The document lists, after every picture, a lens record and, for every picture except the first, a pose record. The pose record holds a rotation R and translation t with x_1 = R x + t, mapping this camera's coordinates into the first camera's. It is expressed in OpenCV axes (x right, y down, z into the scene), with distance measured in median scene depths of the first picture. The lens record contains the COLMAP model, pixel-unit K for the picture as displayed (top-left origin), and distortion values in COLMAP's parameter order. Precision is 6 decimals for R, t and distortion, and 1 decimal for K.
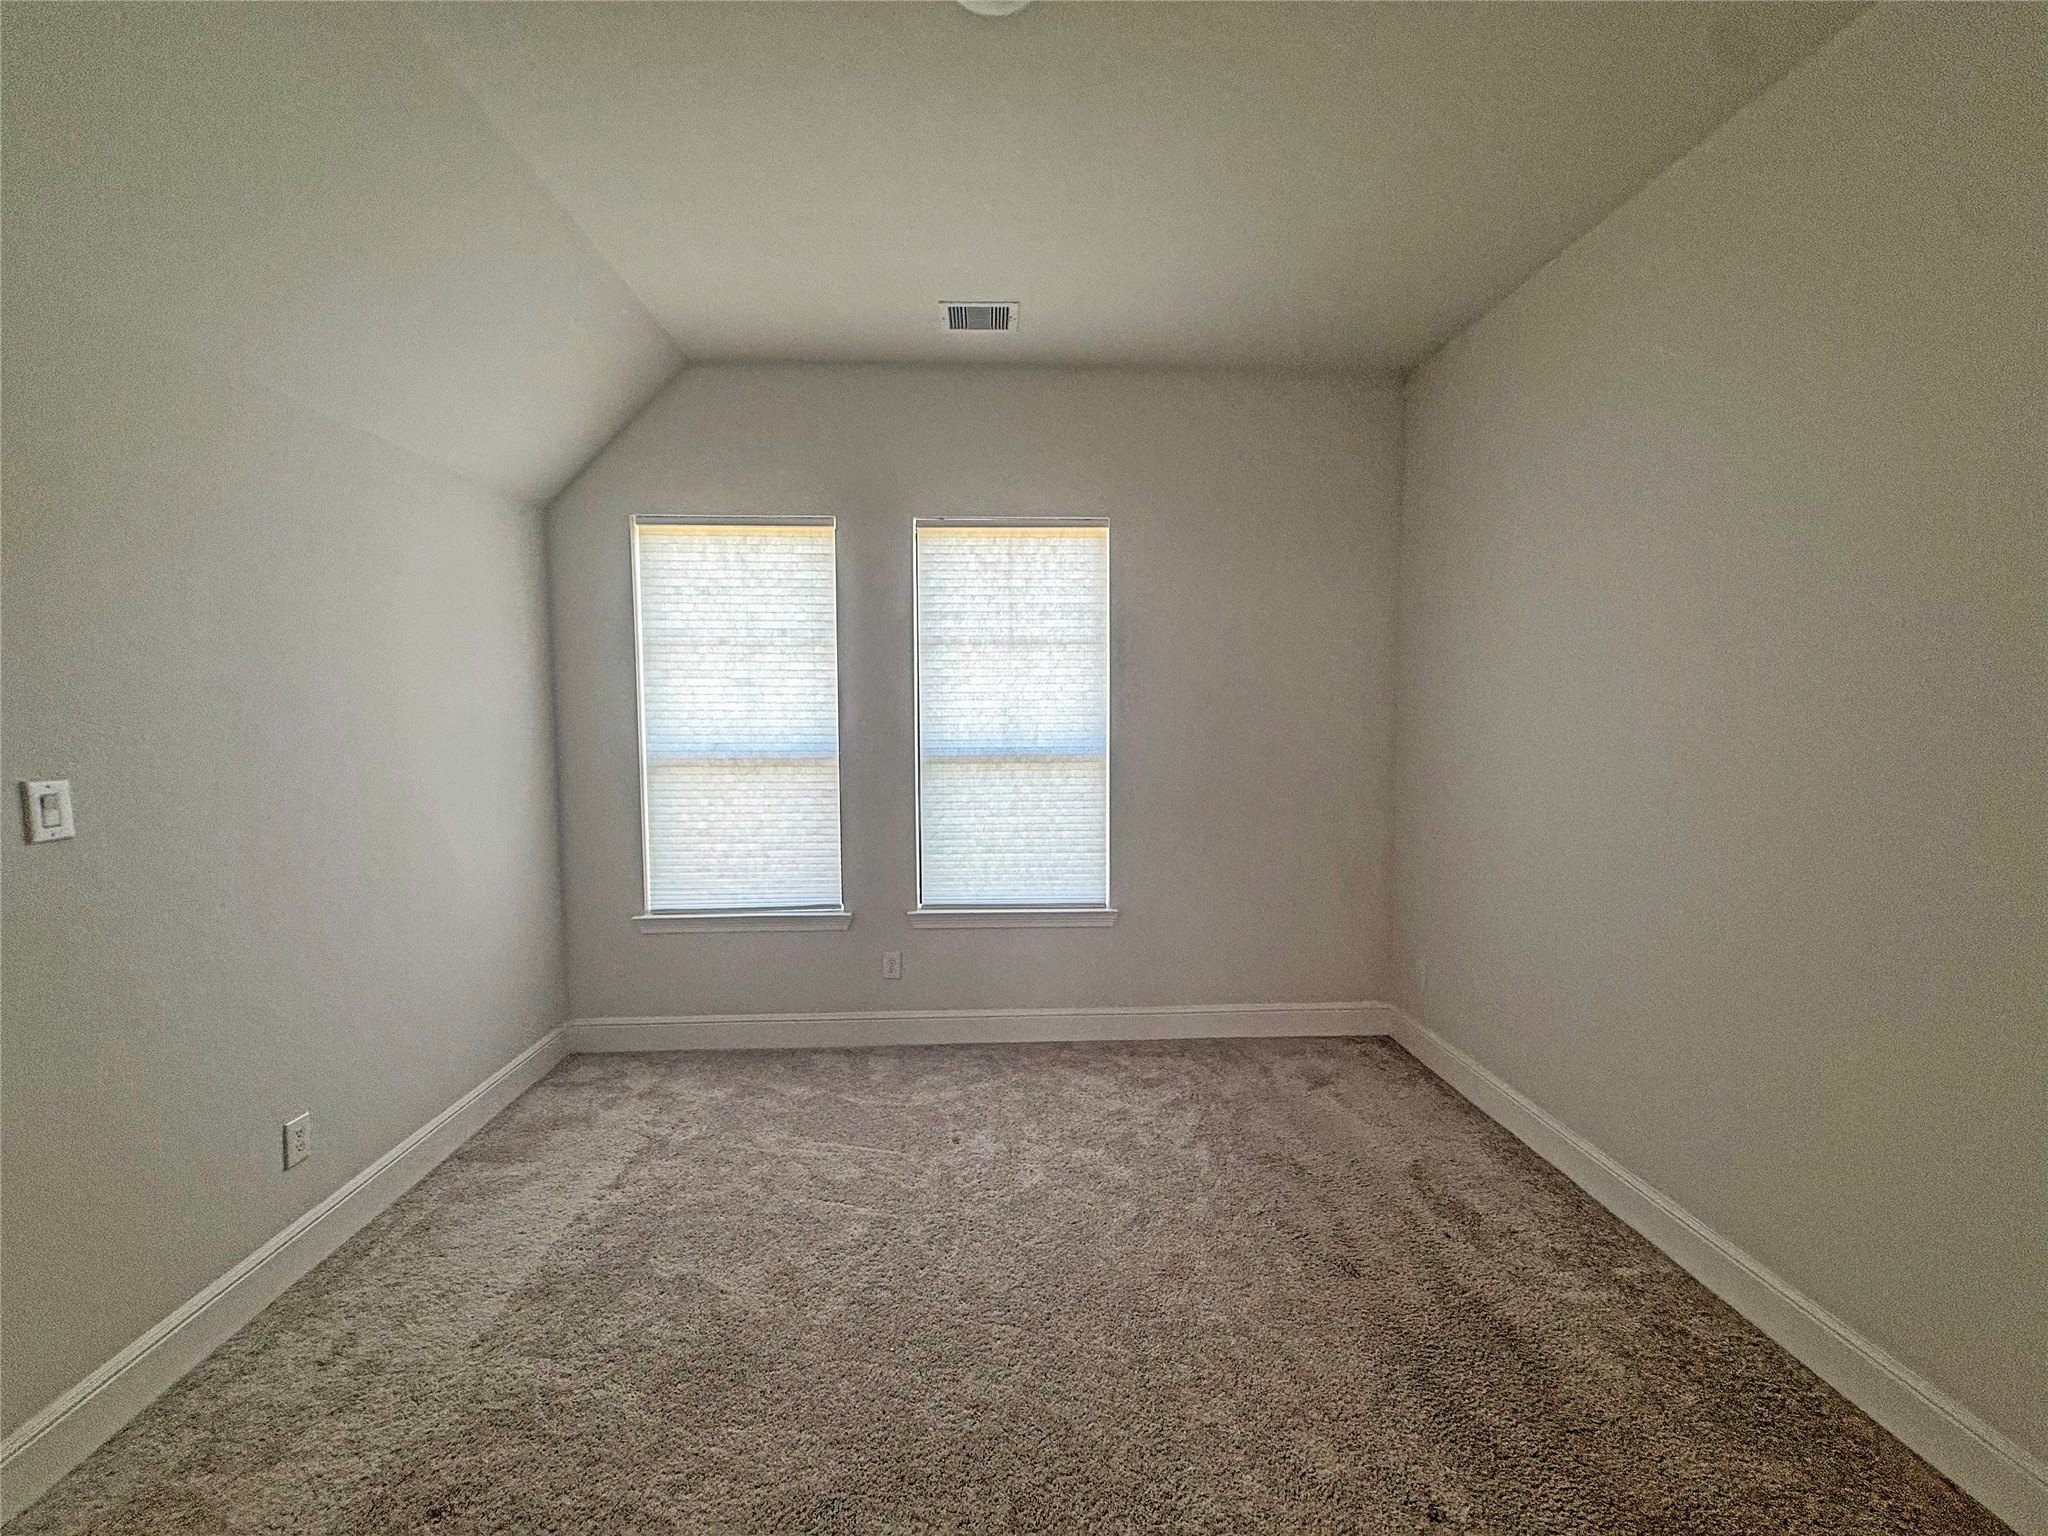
lens RADIAL K [[820.0, 0, 1015.2], [0, 820.0, 770.2], [0, 0, 1]] dist [0.000558, 0.000010]
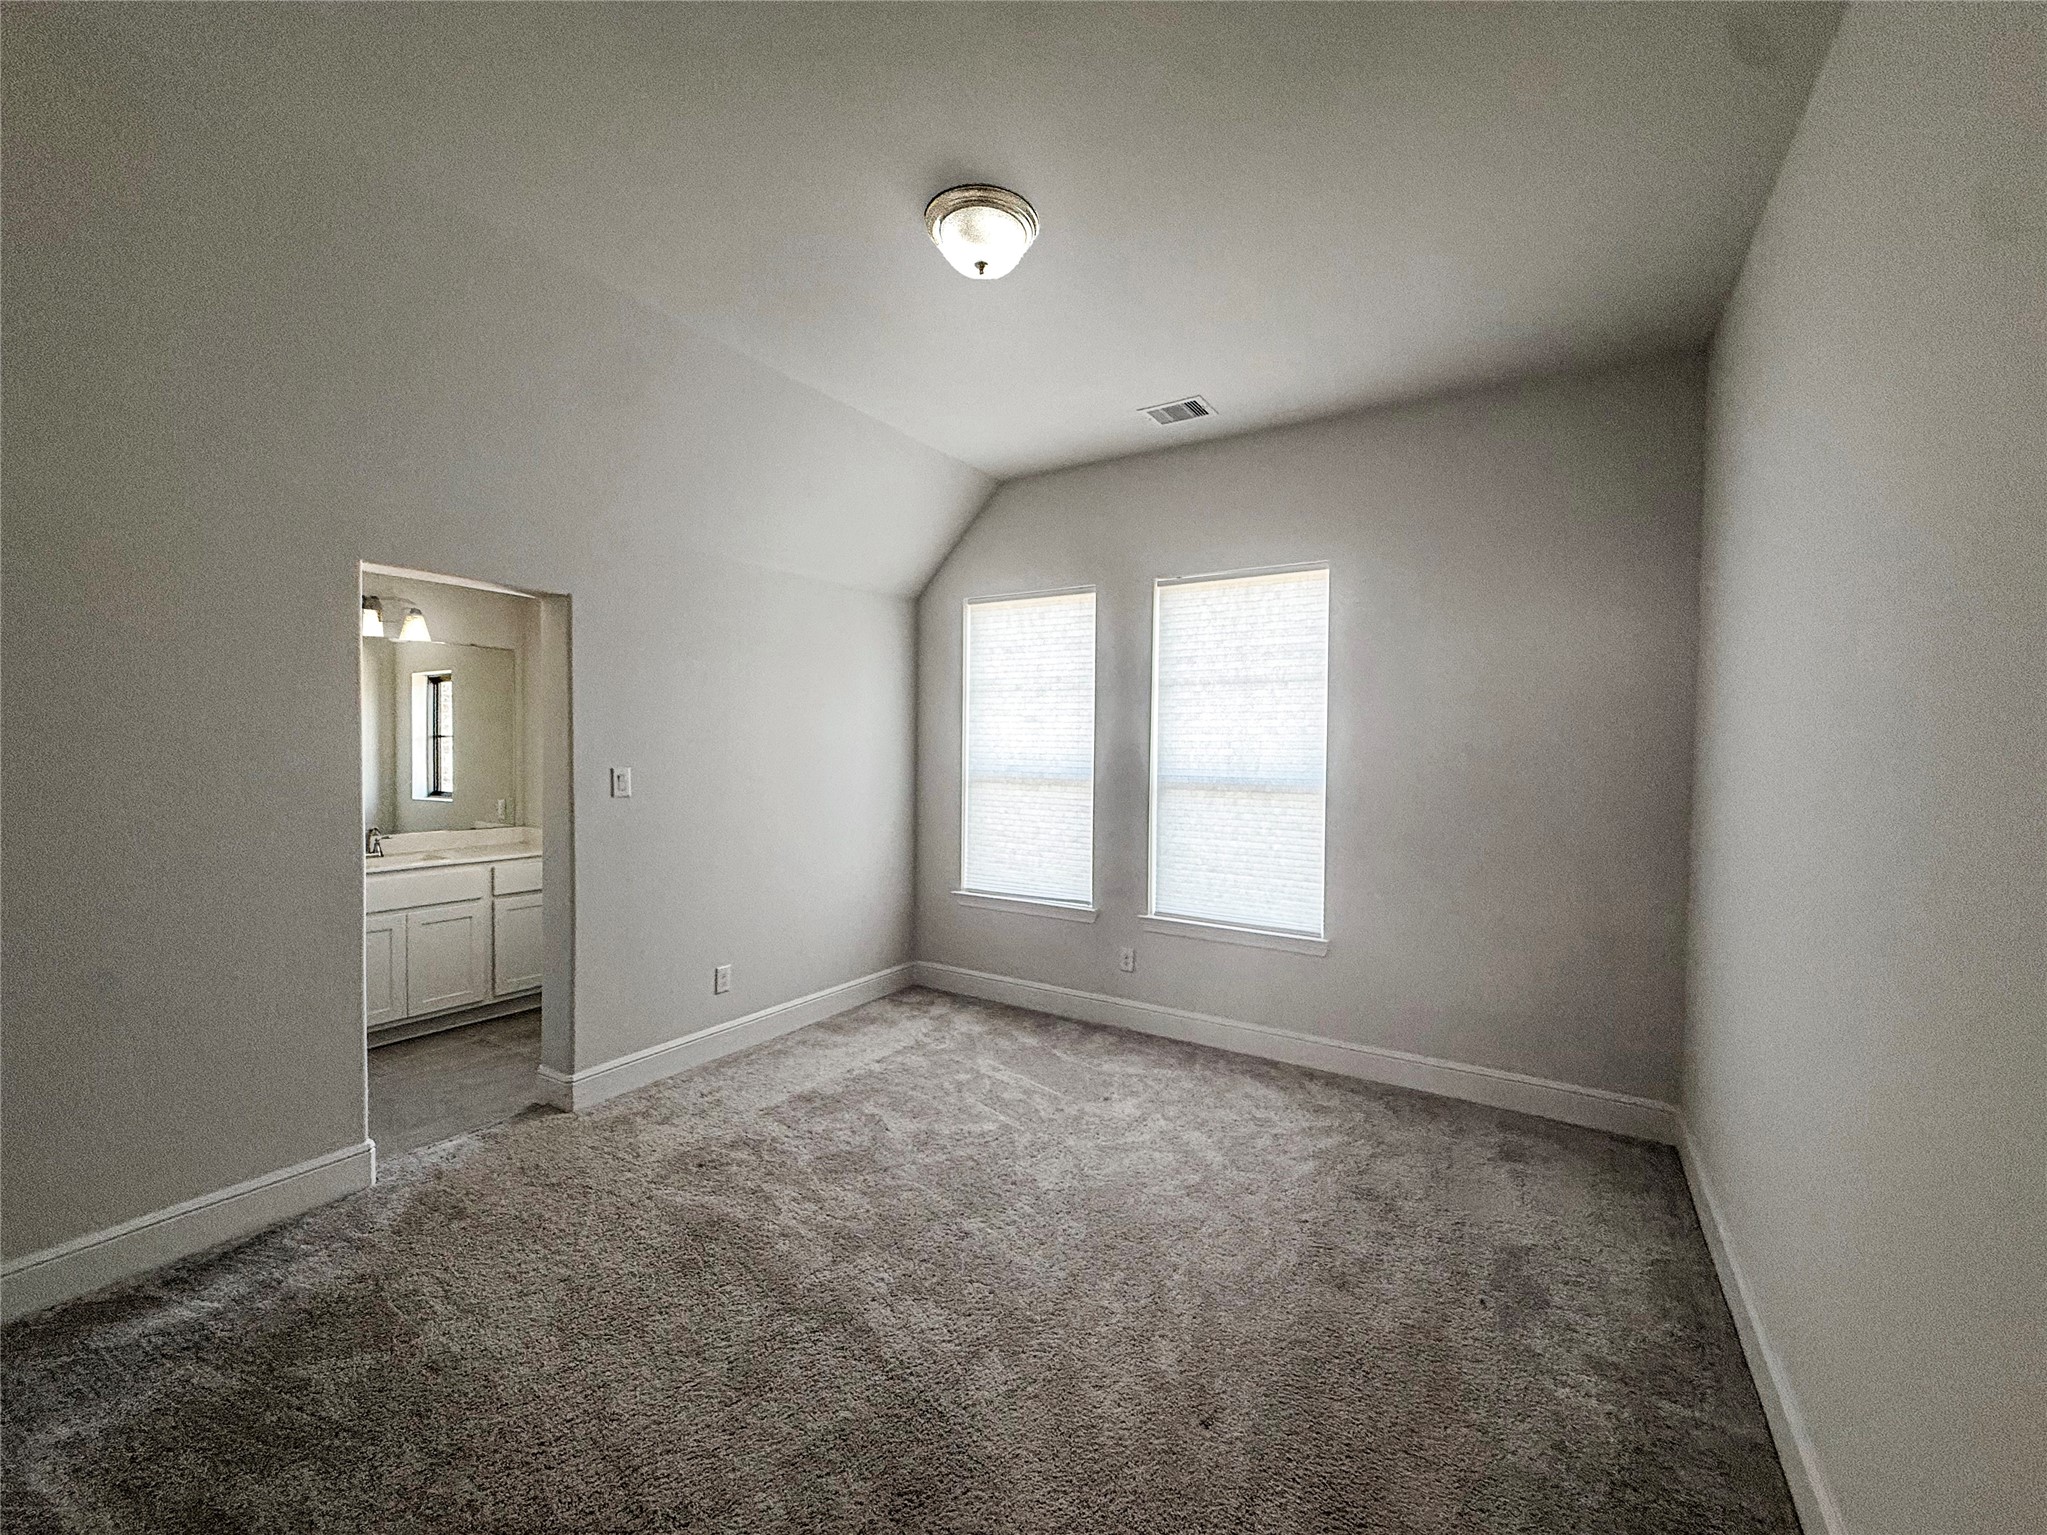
lens RADIAL K [[845.1, 0, 1023.0], [0, 845.1, 770.0], [0, 0, 1]] dist [-0.000155, 0.000014]
pose [[0.817041, 0.031122, -0.575739, 0.428688], [-0.056176, 0.998088, -0.025768, 0.007703], [0.573836, 0.053396, 0.817228, -0.087376]]
